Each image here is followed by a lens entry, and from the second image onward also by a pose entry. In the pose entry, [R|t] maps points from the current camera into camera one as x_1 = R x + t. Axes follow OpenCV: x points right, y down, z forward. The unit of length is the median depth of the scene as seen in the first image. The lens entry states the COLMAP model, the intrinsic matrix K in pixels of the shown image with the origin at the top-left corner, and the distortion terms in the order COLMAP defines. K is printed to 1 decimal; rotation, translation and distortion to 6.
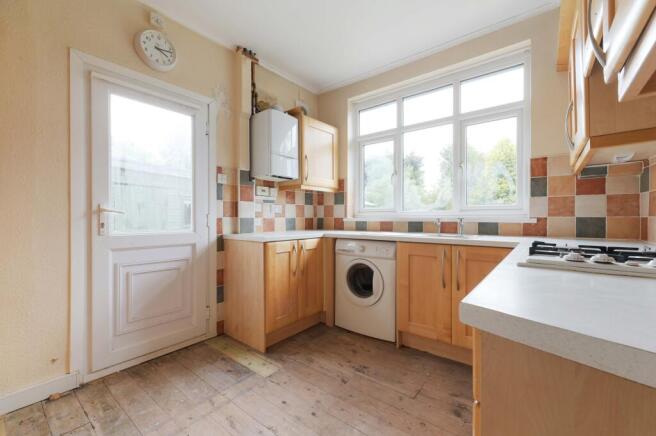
lens RADIAL K [[267.4, 0, 326.7], [0, 267.4, 214.3], [0, 0, 1]] dist [0.001895, -0.000023]
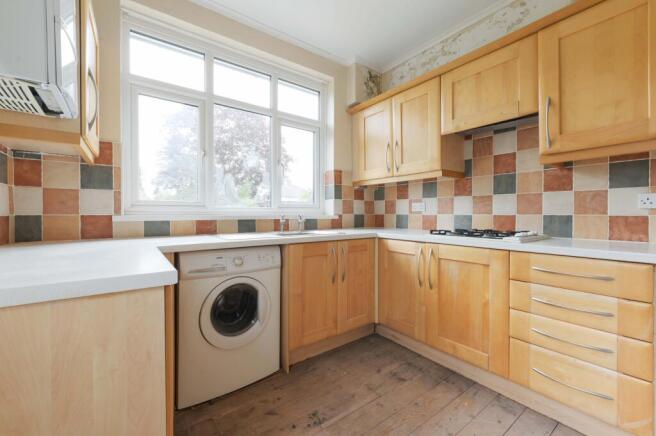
lens RADIAL K [[267.4, 0, 326.7], [0, 267.4, 214.3], [0, 0, 1]] dist [0.001895, -0.000023]
pose [[0.271538, 0.001657, 0.962426, -0.461677], [-0.011133, 0.999937, 0.001420, 0.007972], [-0.962363, -0.011100, 0.271540, 0.622594]]
